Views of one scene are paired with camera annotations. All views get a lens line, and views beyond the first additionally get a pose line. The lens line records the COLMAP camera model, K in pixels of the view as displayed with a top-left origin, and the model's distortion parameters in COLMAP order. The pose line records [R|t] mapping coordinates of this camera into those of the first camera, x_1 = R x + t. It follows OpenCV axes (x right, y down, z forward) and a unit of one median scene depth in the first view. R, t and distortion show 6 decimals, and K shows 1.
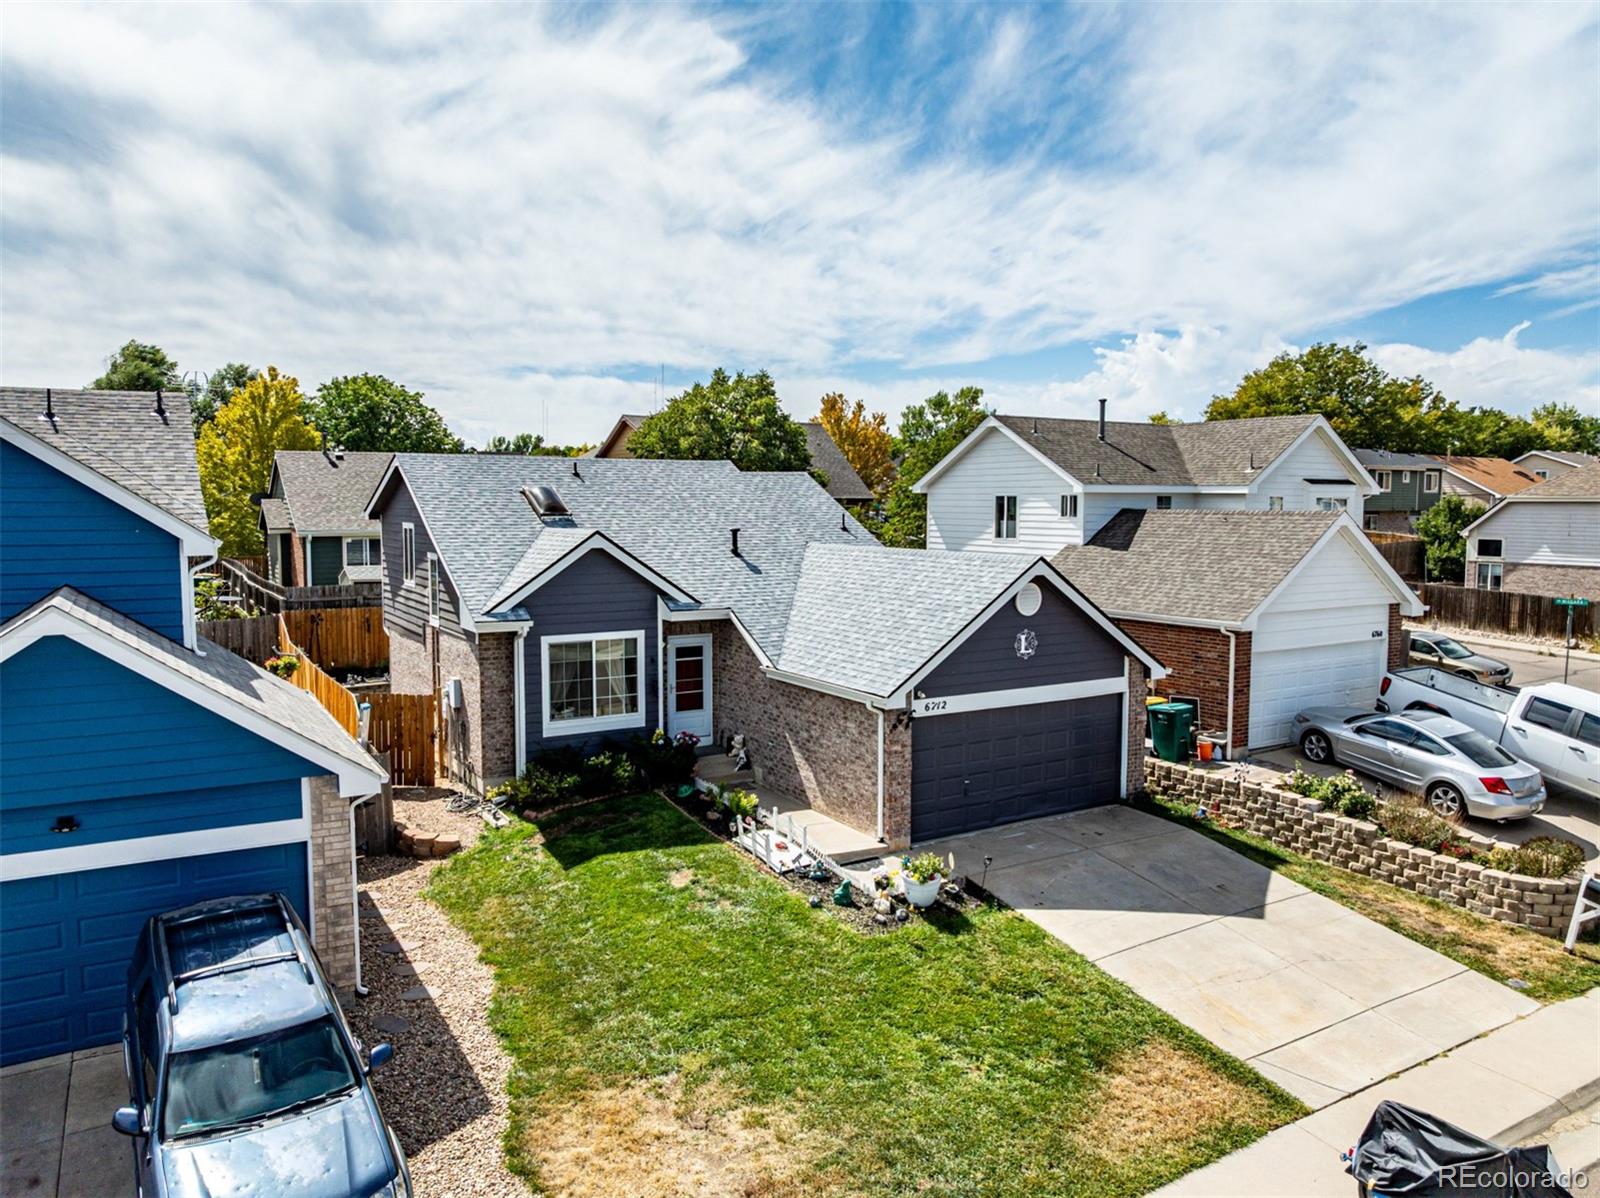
lens RADIAL K [[1128.6, 0, 792.5], [0, 1128.6, 596.3], [0, 0, 1]] dist [-0.046813, 0.006605]
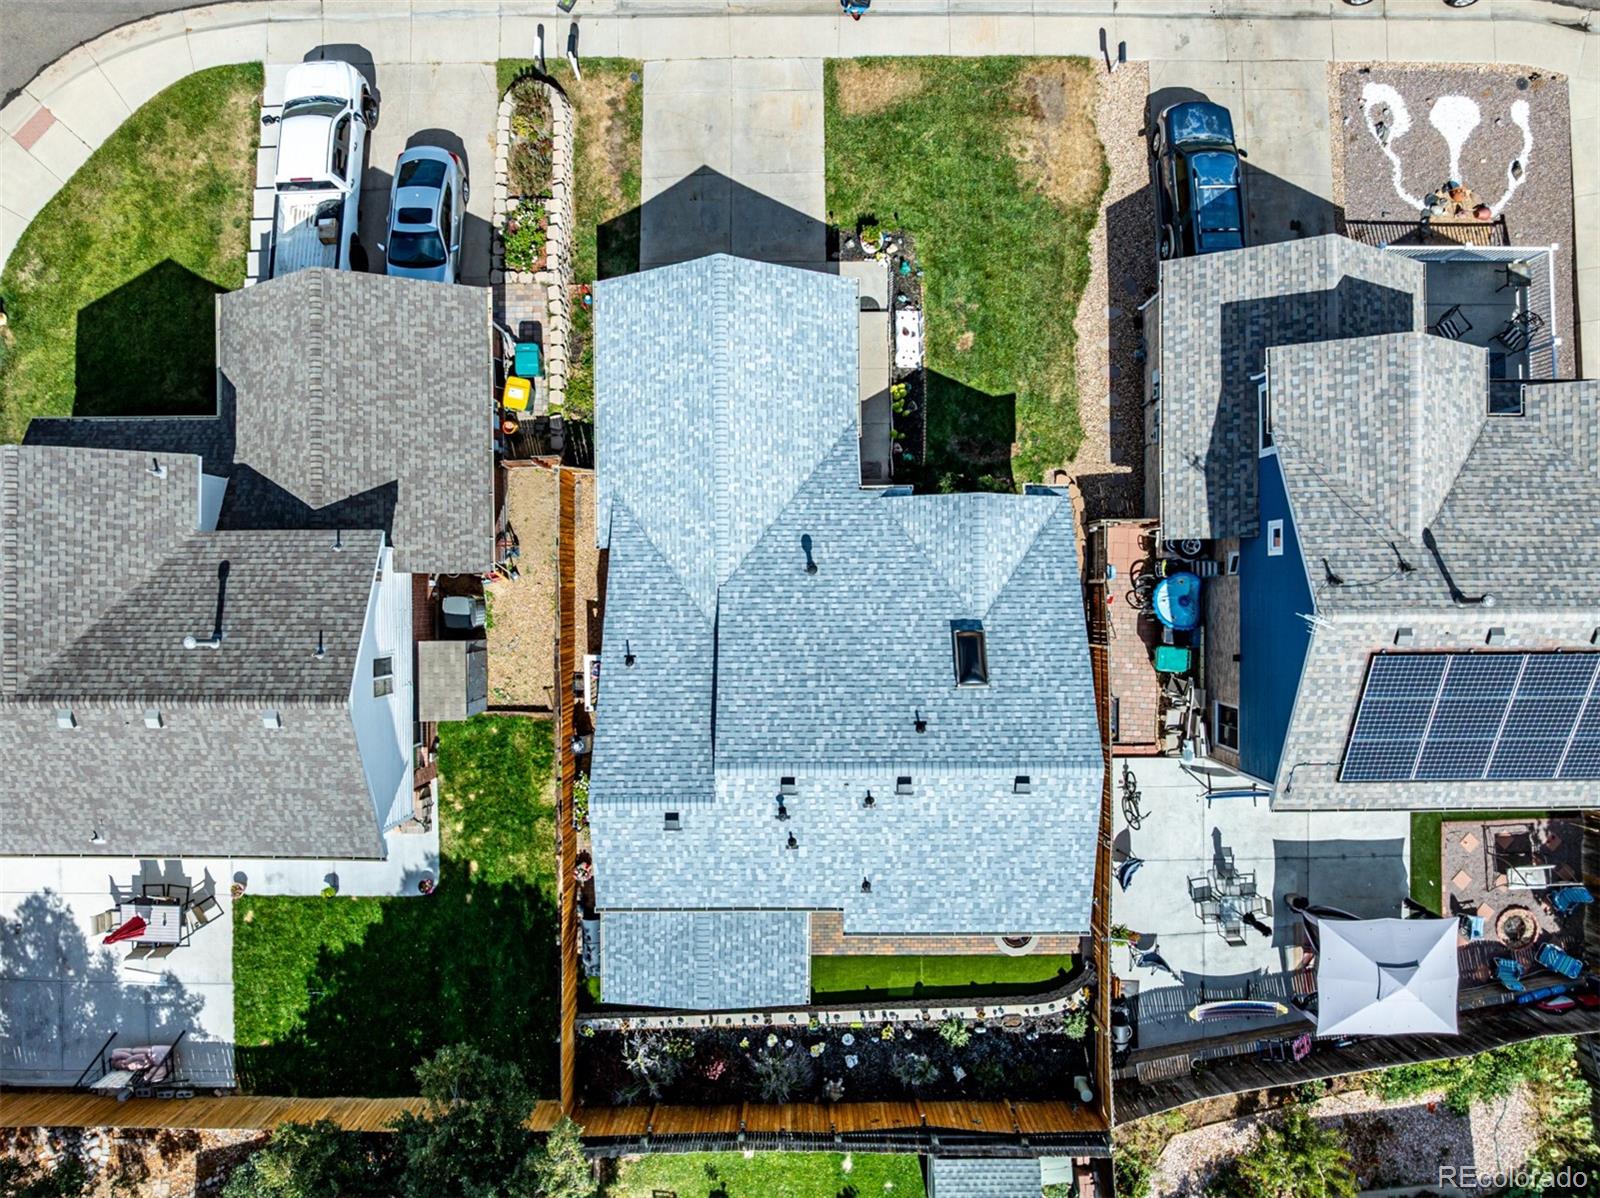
lens RADIAL K [[1120.3, 0, 800.0], [0, 1120.3, 599.0], [0, 0, 1]] dist [-0.043554, 0.006713]
pose [[-0.862507, -0.506043, -0.001279, -0.067249], [0.044669, -0.078652, 0.995901, -1.377074], [-0.504069, 0.858915, 0.090442, 1.177459]]
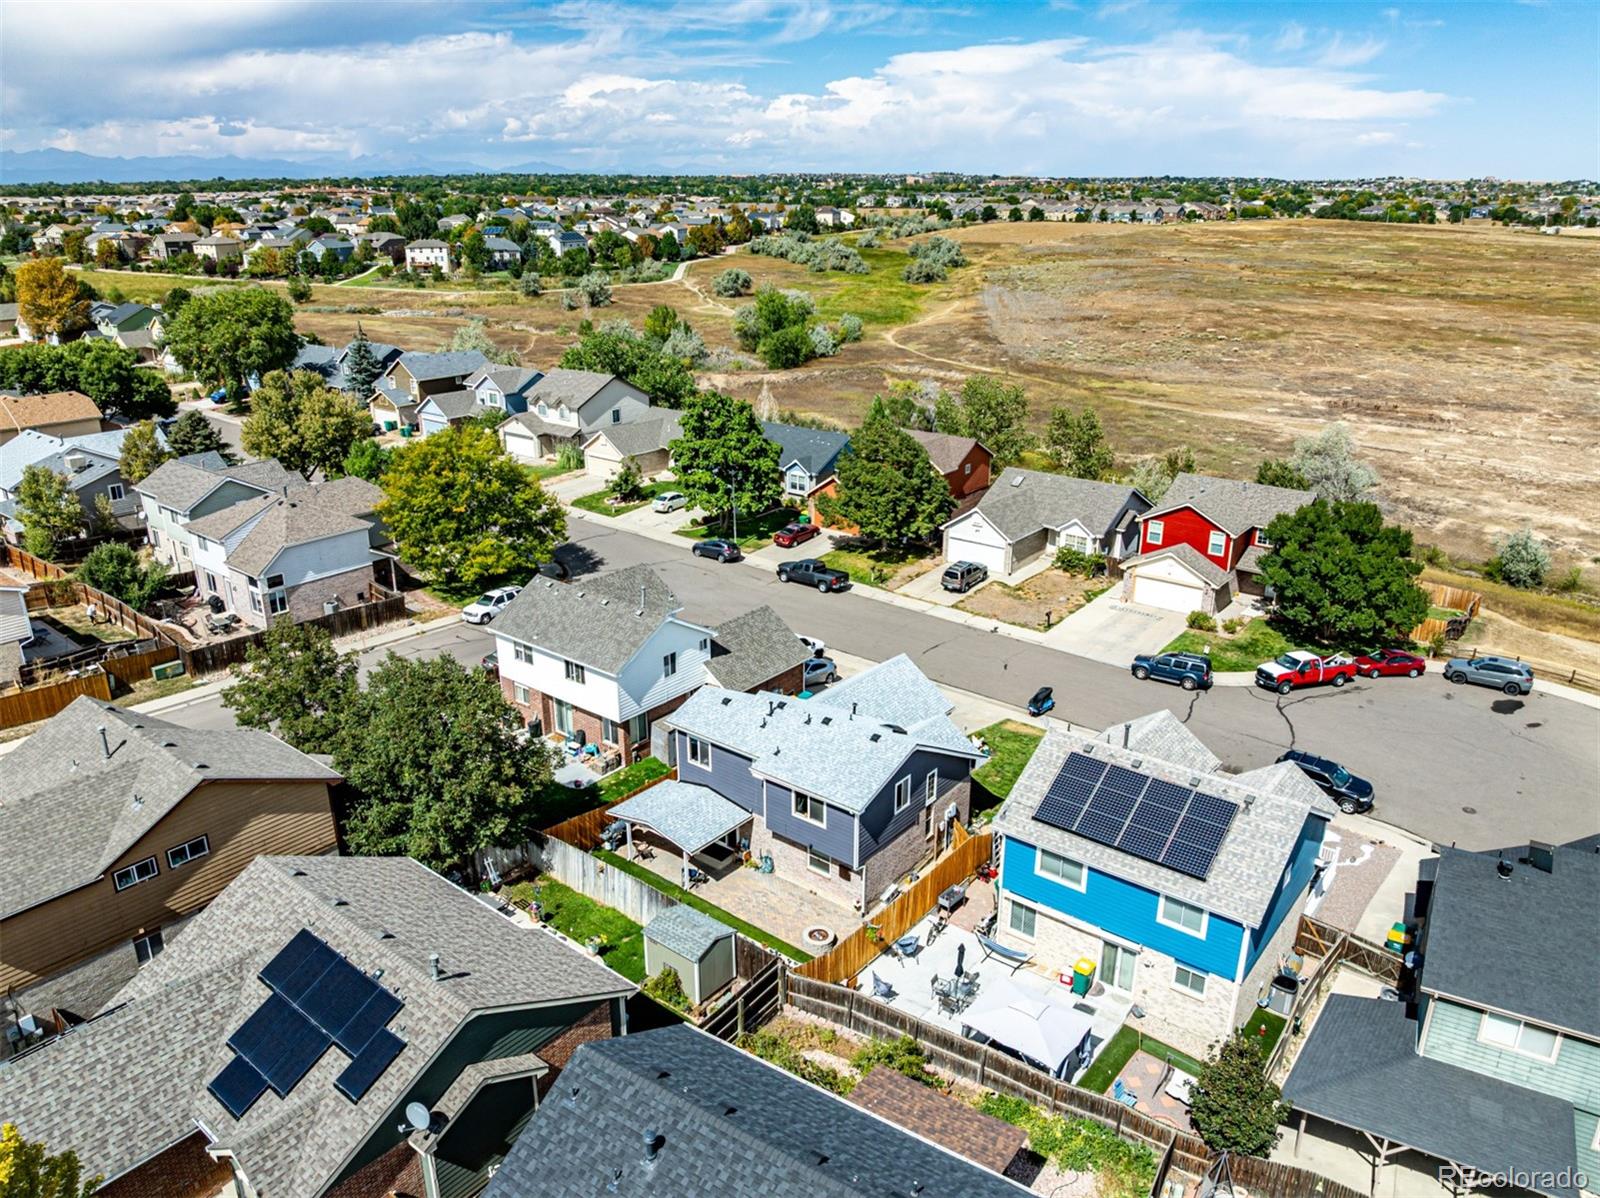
lens RADIAL K [[1121.4, 0, 800.0], [0, 1121.4, 599.0], [0, 0, 1]] dist [-0.031543, -0.009391]
pose [[-0.349313, -0.323314, 0.879459, -2.306968], [0.077279, 0.925446, 0.370915, -1.322302], [-0.933814, 0.197529, -0.298285, 2.136043]]
